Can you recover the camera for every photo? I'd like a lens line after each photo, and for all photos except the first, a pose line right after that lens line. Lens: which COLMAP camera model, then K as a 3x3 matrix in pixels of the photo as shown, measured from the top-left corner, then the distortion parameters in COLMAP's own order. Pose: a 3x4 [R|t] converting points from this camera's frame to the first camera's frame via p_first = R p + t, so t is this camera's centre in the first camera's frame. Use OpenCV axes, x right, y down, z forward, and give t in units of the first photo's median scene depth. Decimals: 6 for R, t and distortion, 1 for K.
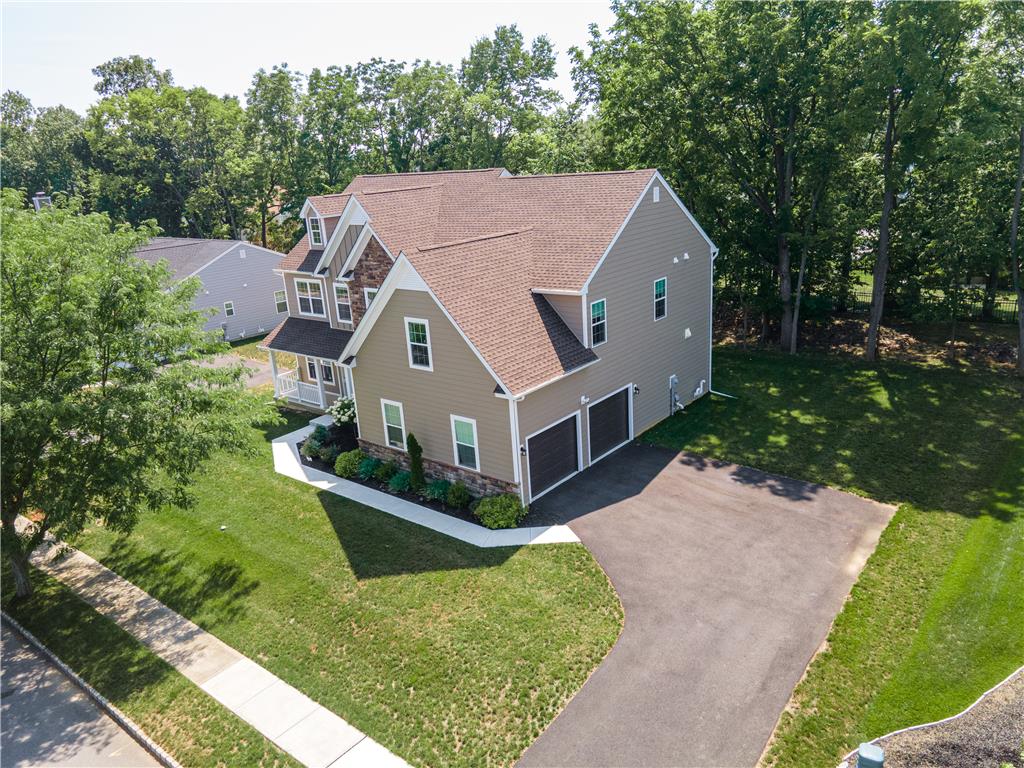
lens RADIAL K [[744.2, 0, 512.0], [0, 744.2, 384.0], [0, 0, 1]] dist [0.011275, 0.049692]
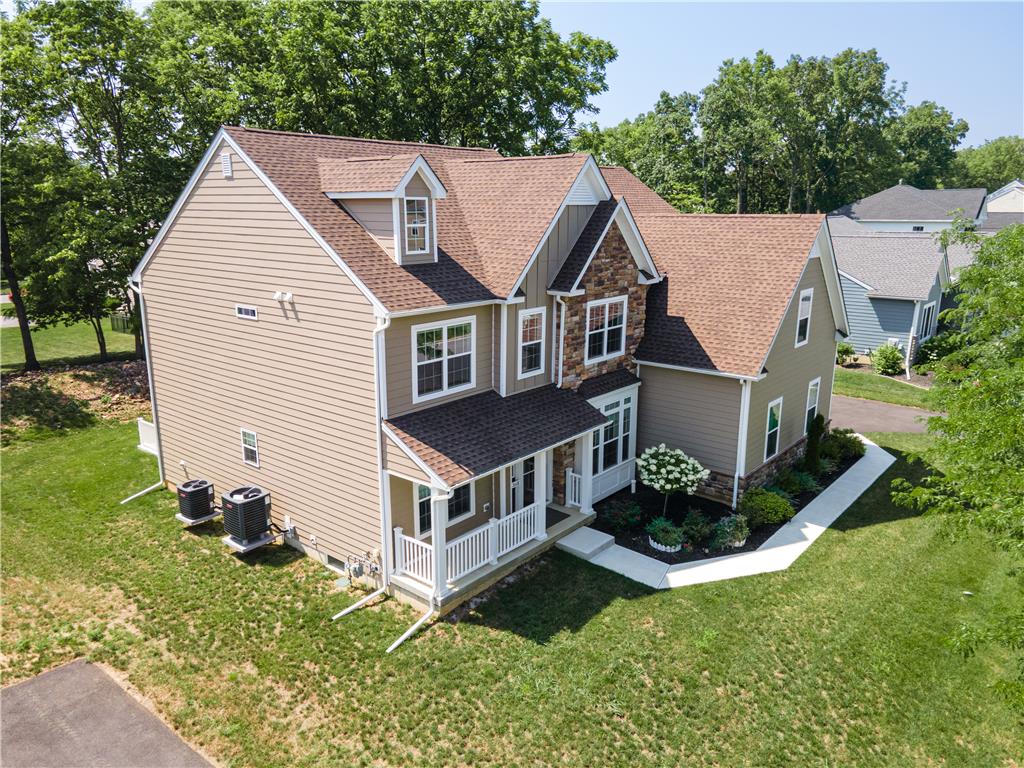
lens RADIAL K [[745.7, 0, 494.2], [0, 745.7, 381.4], [0, 0, 1]] dist [0.023920, 0.055002]
pose [[0.025711, -0.166227, 0.985752, -1.069305], [0.296171, 0.943074, 0.151306, -0.234080], [-0.954789, 0.288061, 0.073479, 1.319821]]
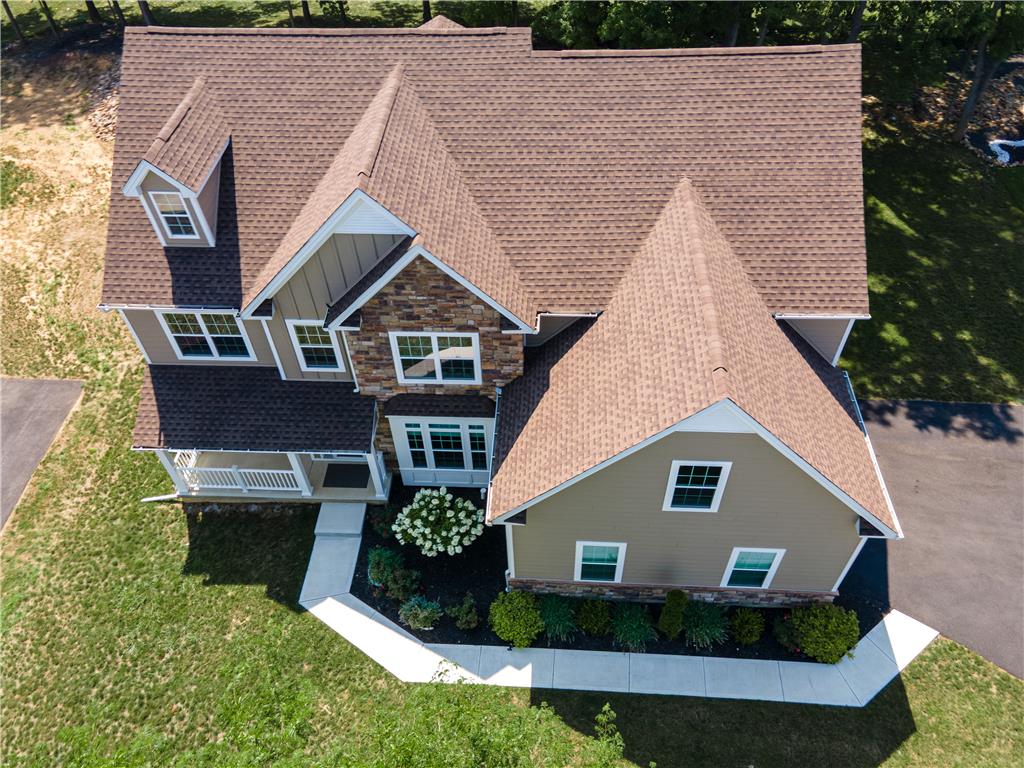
lens RADIAL K [[744.2, 0, 512.0], [0, 744.2, 384.0], [0, 0, 1]] dist [0.011275, 0.049692]
pose [[0.810272, -0.402960, 0.425538, -0.472122], [0.151786, 0.845626, 0.511741, -0.459486], [-0.566057, -0.350058, 0.746350, 0.656176]]
